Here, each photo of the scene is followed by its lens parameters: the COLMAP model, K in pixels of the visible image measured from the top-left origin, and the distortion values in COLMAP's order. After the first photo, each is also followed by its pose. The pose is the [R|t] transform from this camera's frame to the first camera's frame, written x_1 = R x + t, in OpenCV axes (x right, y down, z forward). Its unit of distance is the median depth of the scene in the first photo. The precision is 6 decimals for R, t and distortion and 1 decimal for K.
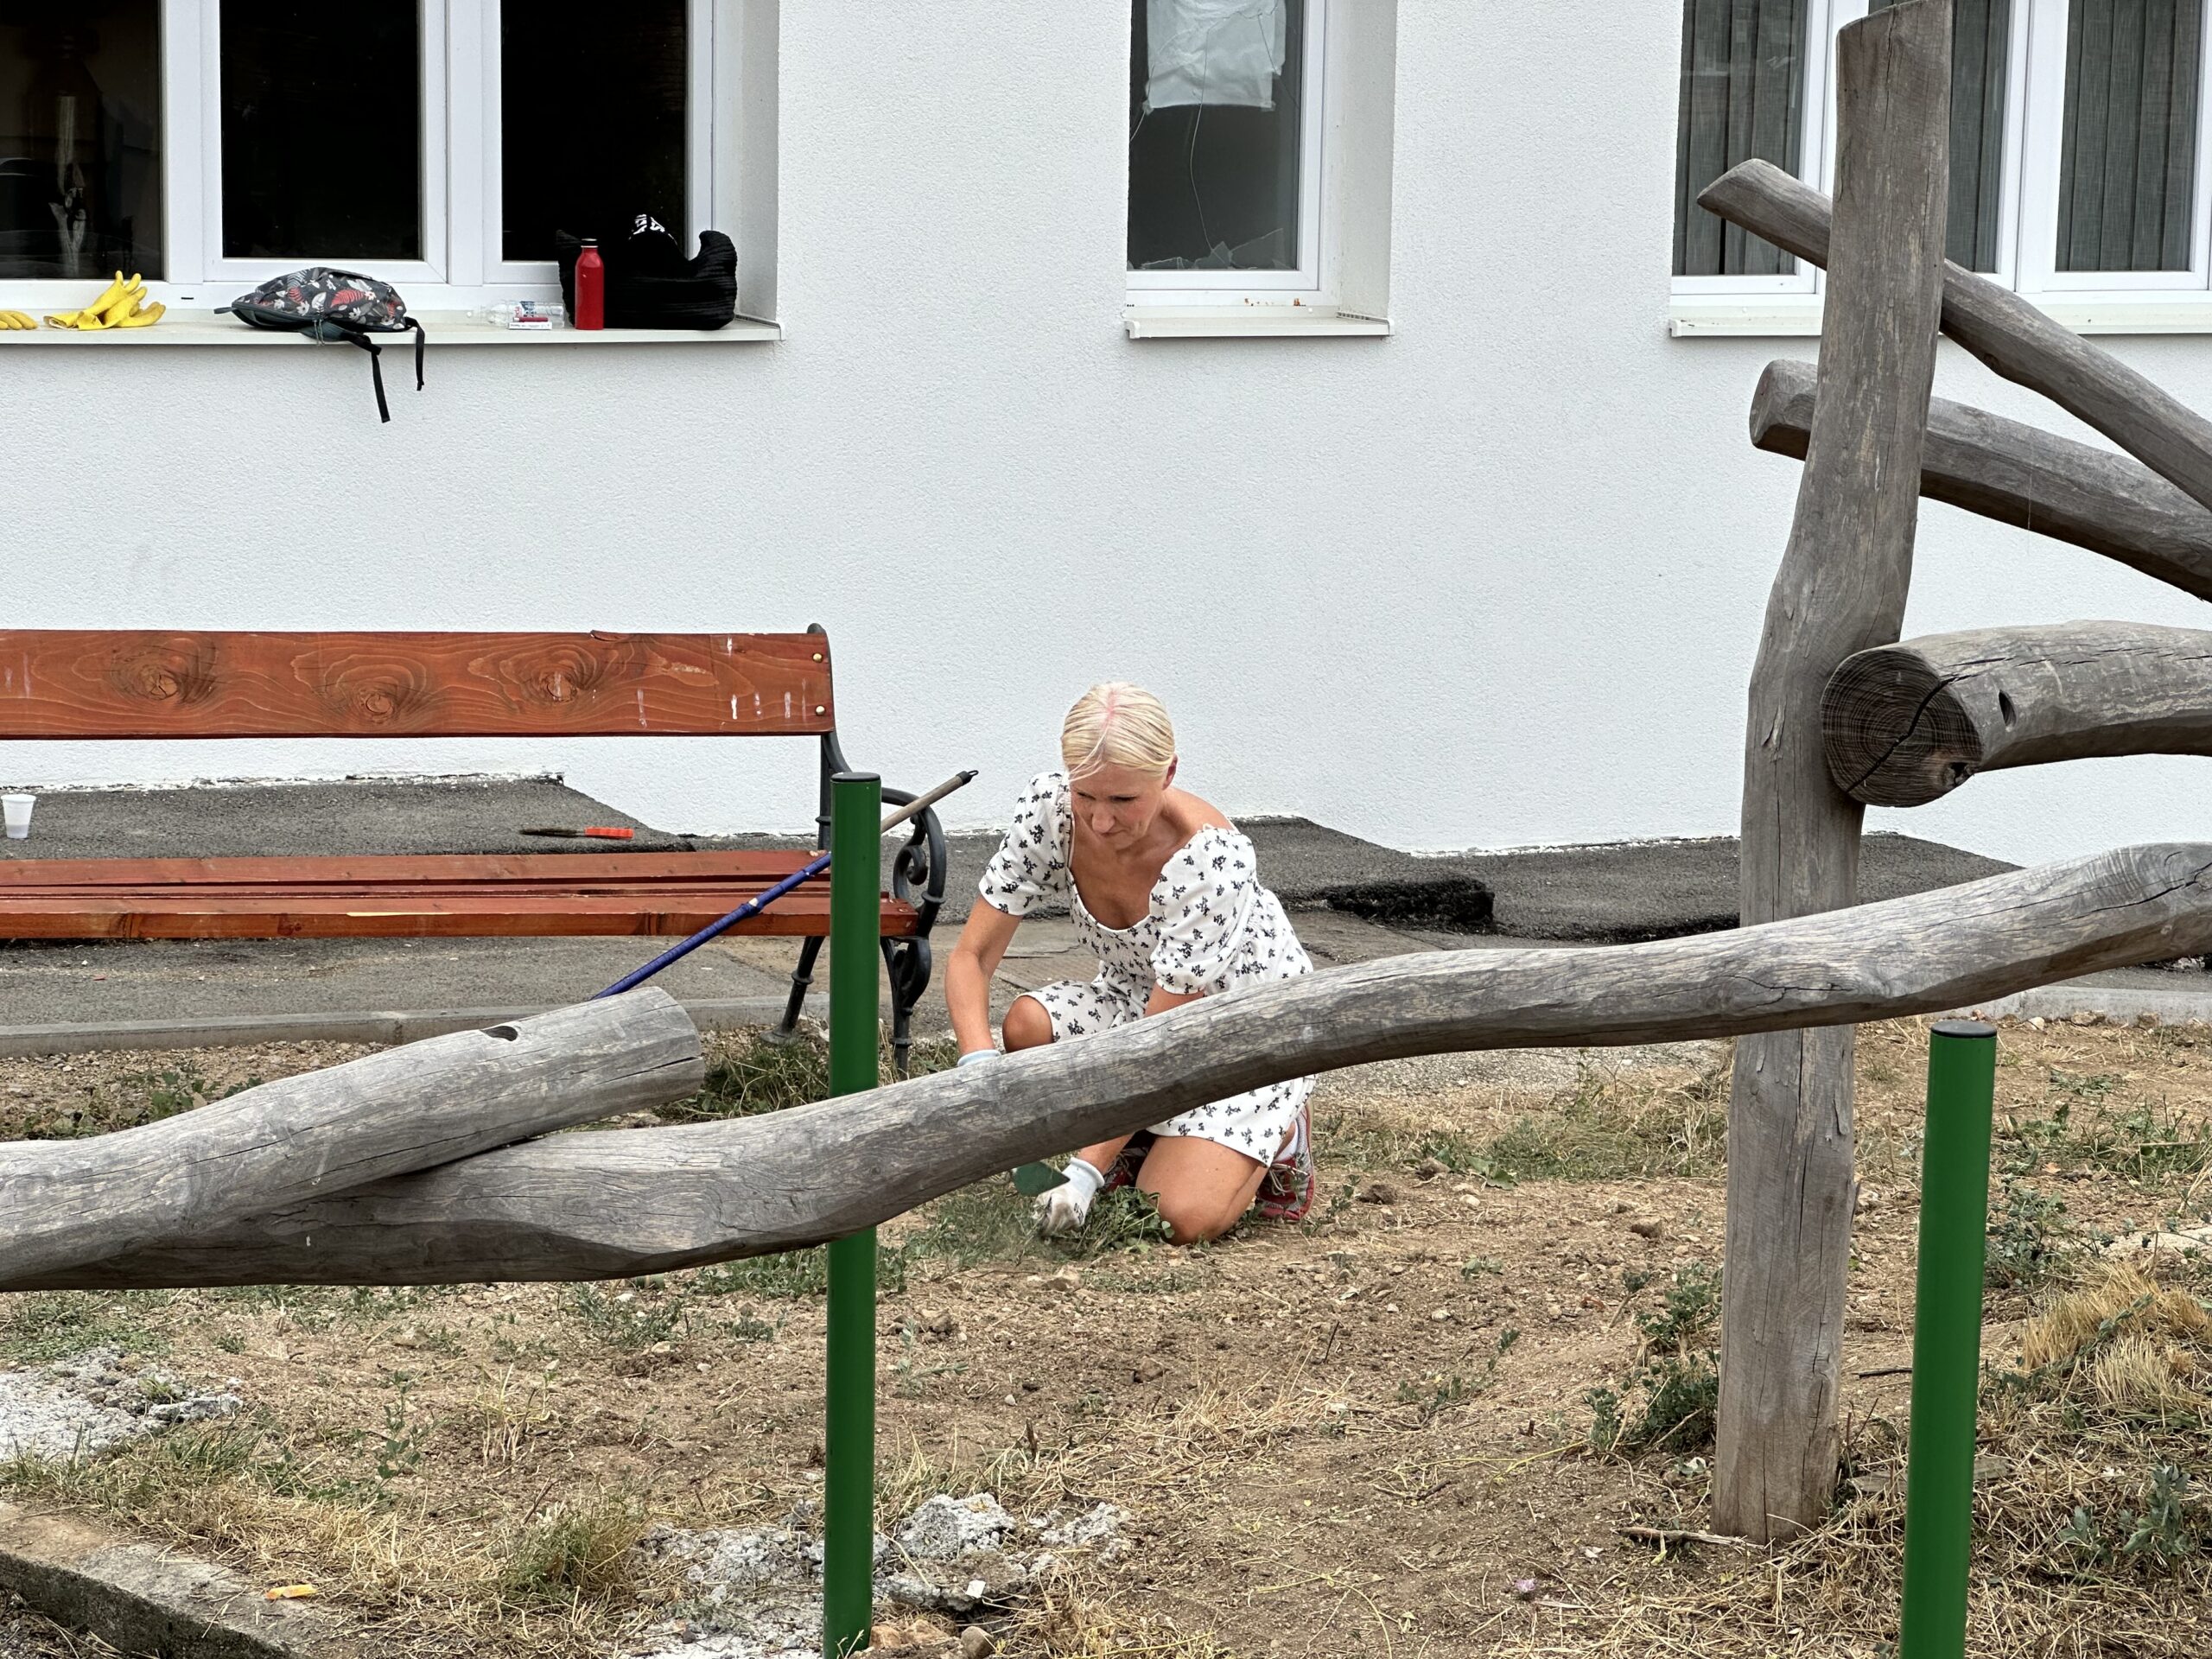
lens RADIAL K [[5045.0, 0, 1096.2], [0, 5045.0, 813.8], [0, 0, 1]] dist [0.150330, 0.000000]
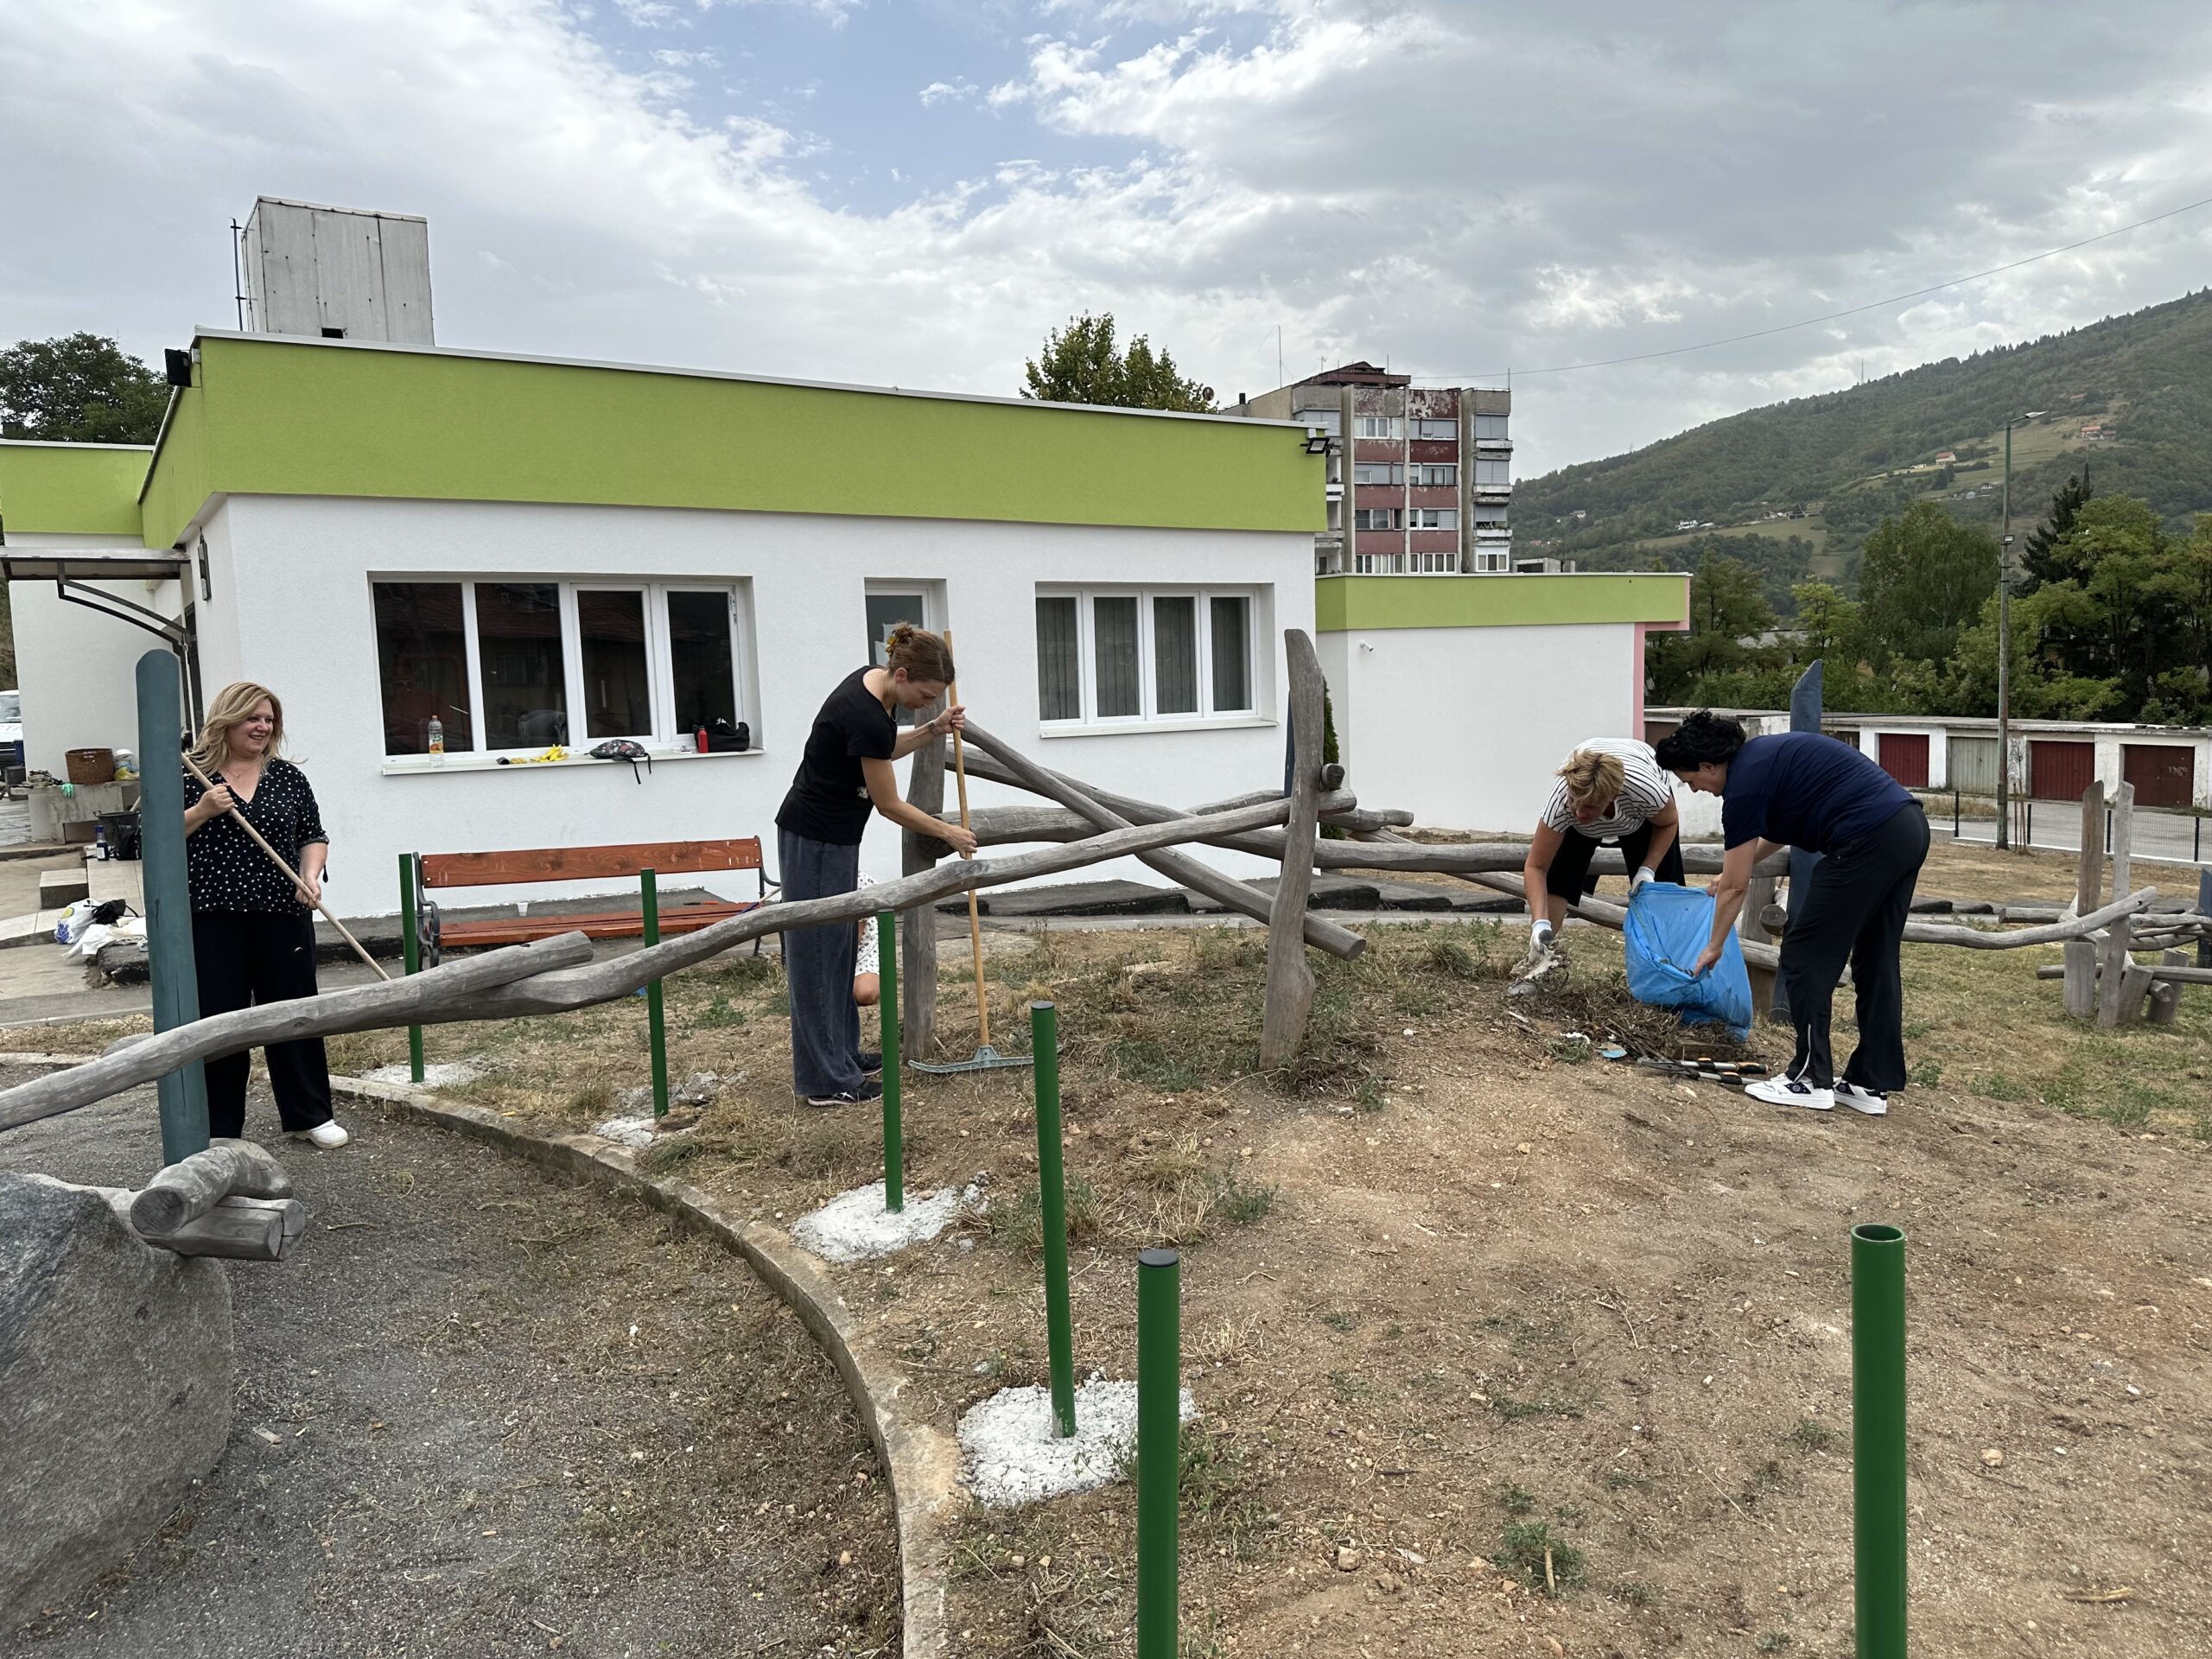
lens RADIAL K [[1546.8, 0, 1099.7], [0, 1546.8, 786.5], [0, 0, 1]] dist [0.047720, -0.055187]
pose [[0.993653, -0.059240, 0.095630, 0.125618], [0.065514, 0.995806, -0.063858, 0.018913], [-0.091446, 0.069717, 0.993367, -0.094121]]
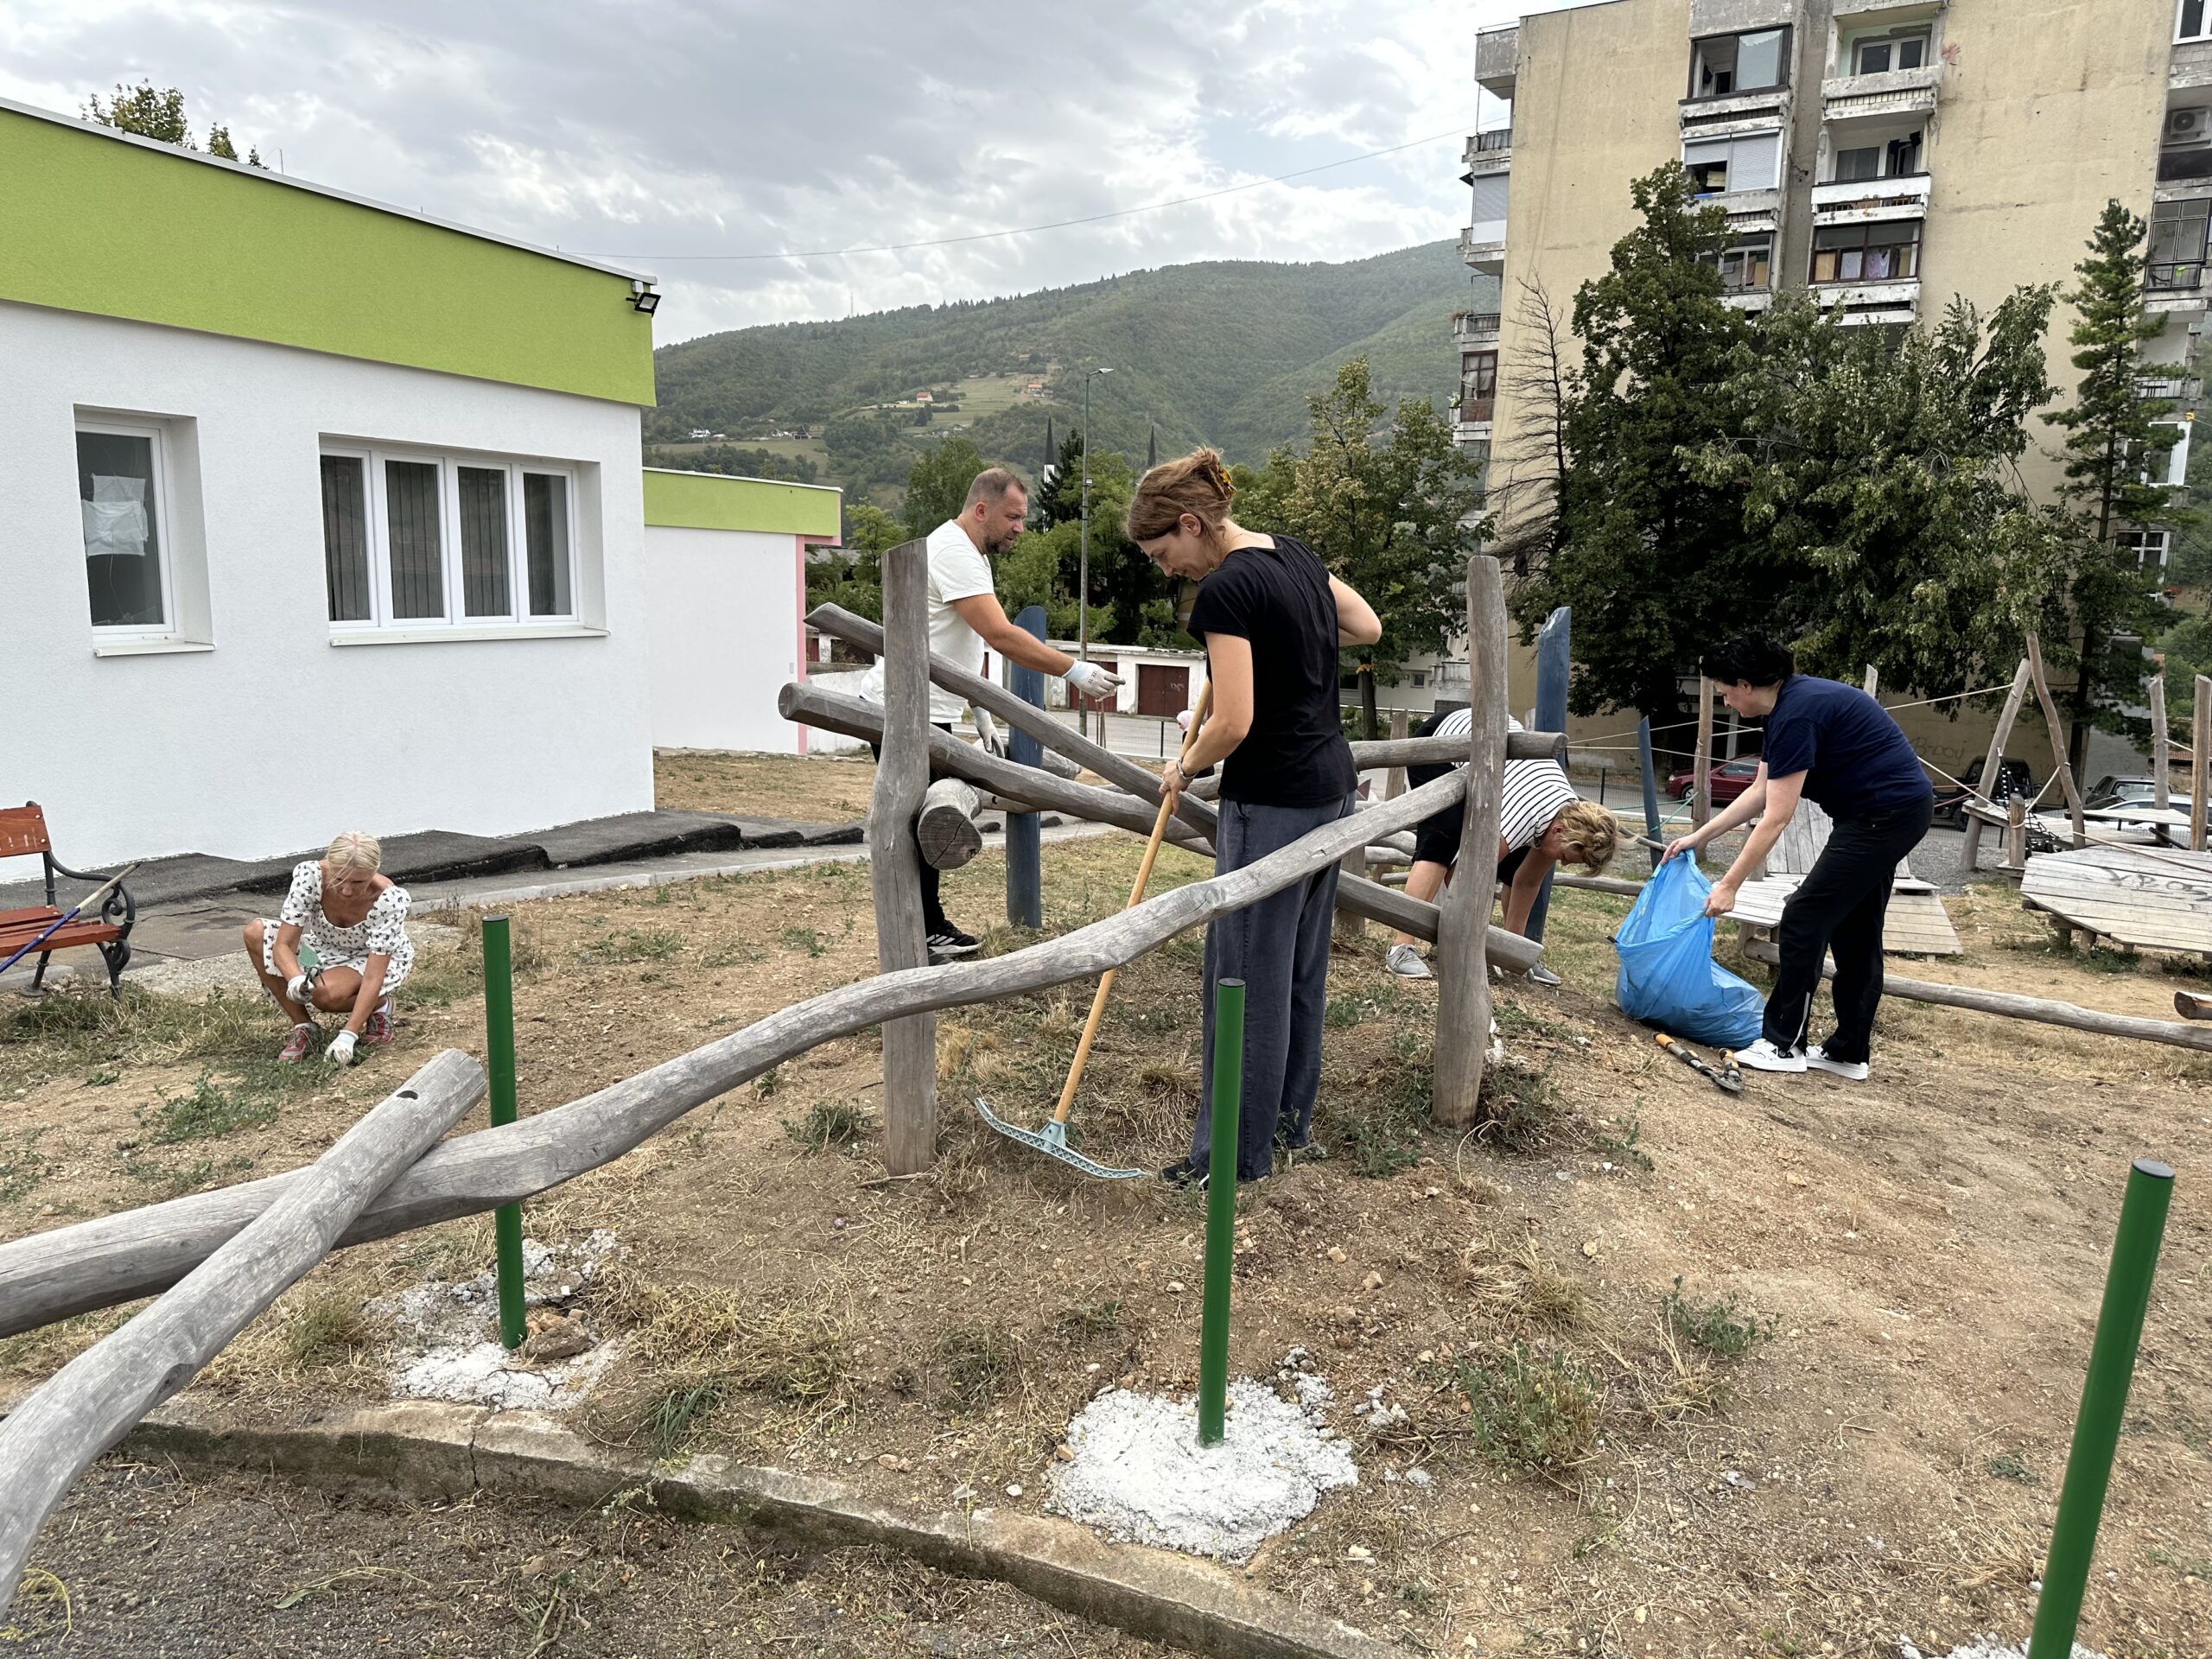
lens RADIAL K [[1546.8, 0, 1085.1], [0, 1546.8, 834.6], [0, 0, 1]] dist [0.047720, -0.055187]
pose [[0.763679, -0.111340, 0.635923, -0.186923], [0.083043, 0.993775, 0.074269, -0.047932], [-0.640233, -0.003909, 0.768171, 0.276691]]
